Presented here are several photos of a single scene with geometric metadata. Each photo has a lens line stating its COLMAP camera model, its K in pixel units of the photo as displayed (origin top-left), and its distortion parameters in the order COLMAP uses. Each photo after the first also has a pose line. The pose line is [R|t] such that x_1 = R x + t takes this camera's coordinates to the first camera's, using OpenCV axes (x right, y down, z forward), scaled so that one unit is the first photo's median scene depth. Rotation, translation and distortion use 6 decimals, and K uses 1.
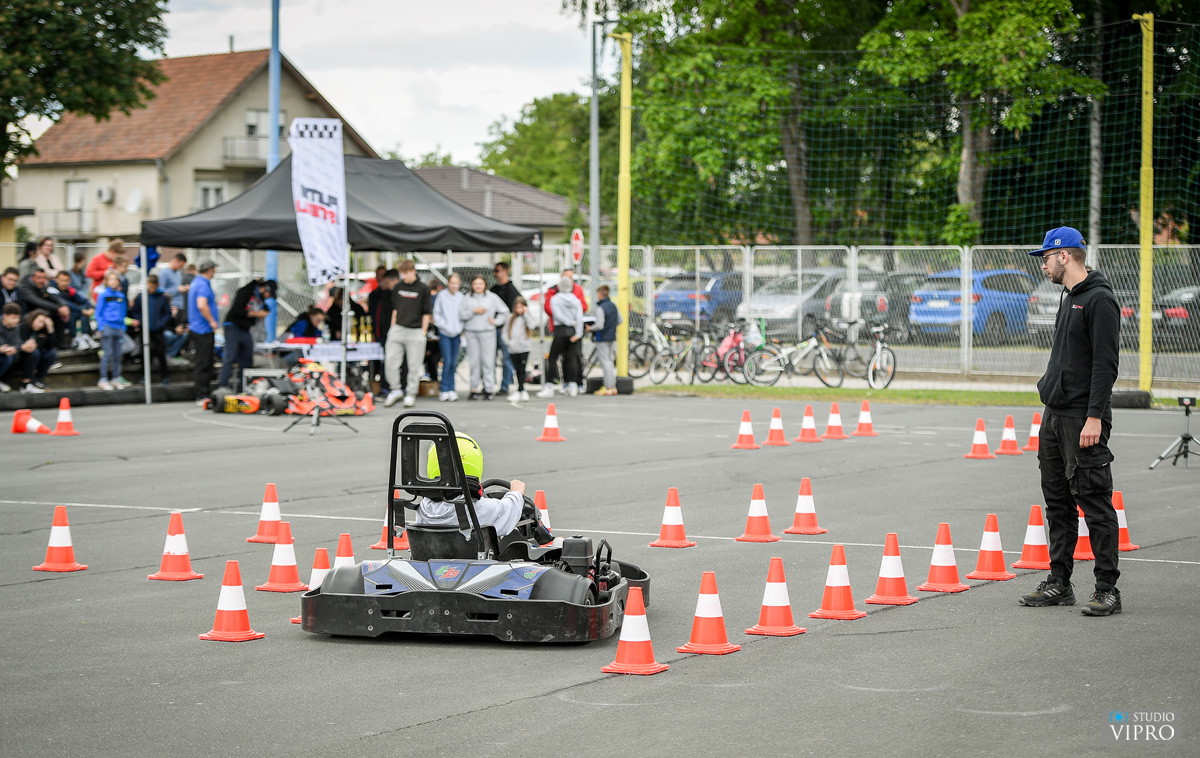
lens RADIAL K [[3200.5, 0, 599.4], [0, 3200.5, 346.3], [0, 0, 1]] dist [0.161320, 0.009575]
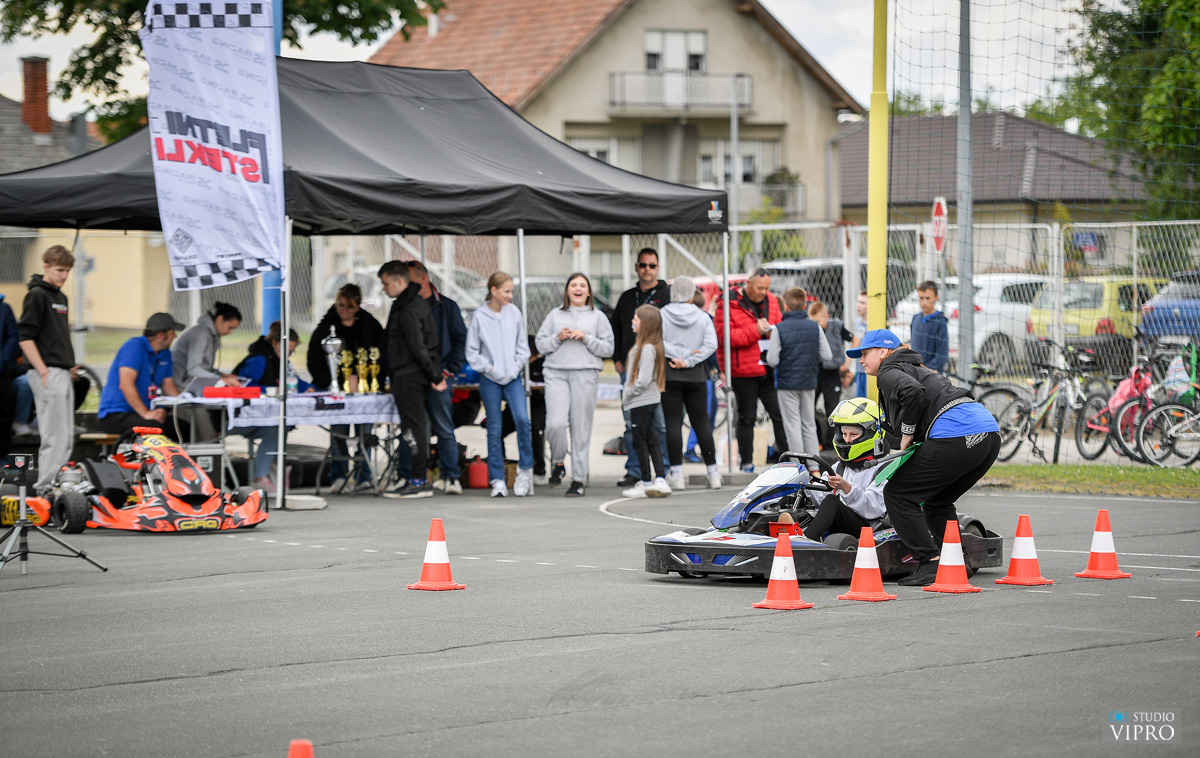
lens RADIAL K [[4525.1, 0, 600.0], [0, 4525.1, 379.0], [0, 0, 1]] dist [0.252587, 0.617603]
pose [[0.984359, -0.004924, -0.176106, 0.062751], [0.004650, 0.999987, -0.001969, -0.001226], [0.176113, 0.001119, 0.984369, 0.130898]]
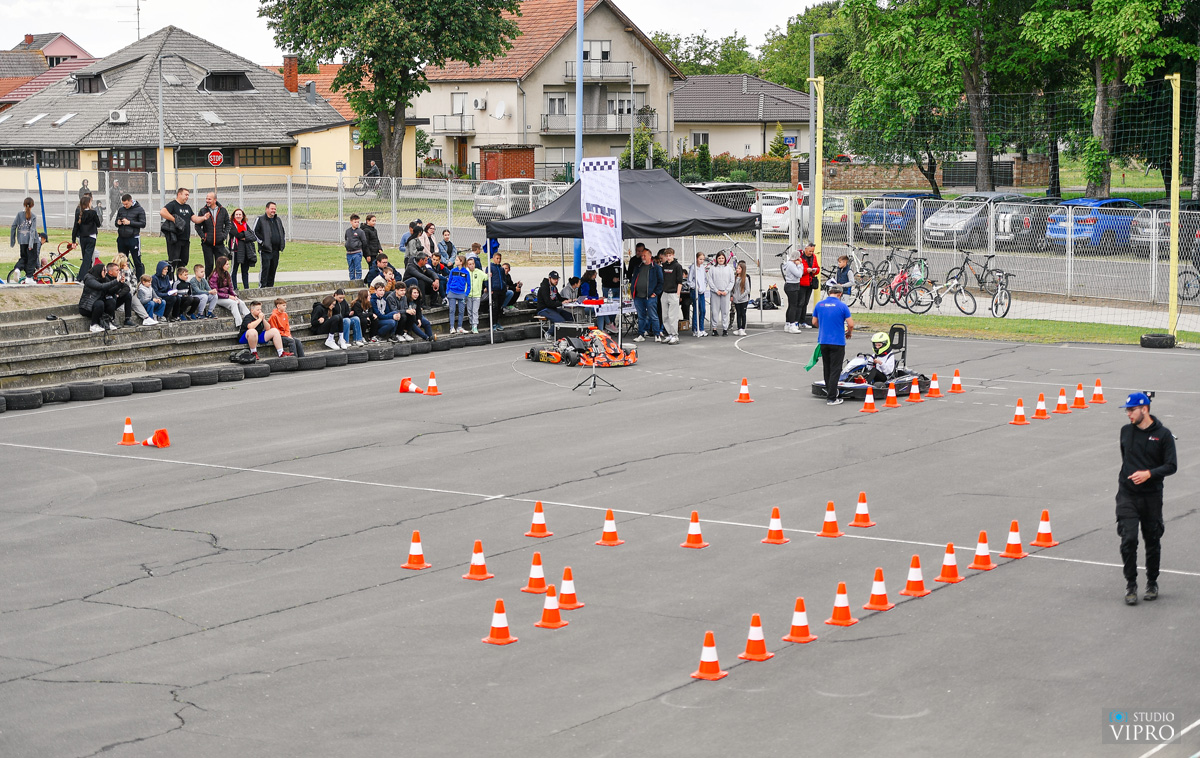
lens RADIAL K [[2509.0, 0, 600.0], [0, 2509.0, 379.0], [0, 0, 1]] dist [-0.088585, 0.264929]
pose [[0.993919, 0.006137, -0.109942, 0.021702], [0.004037, 0.995744, 0.092077, -0.041546], [0.110039, -0.091961, 0.989664, -0.087353]]
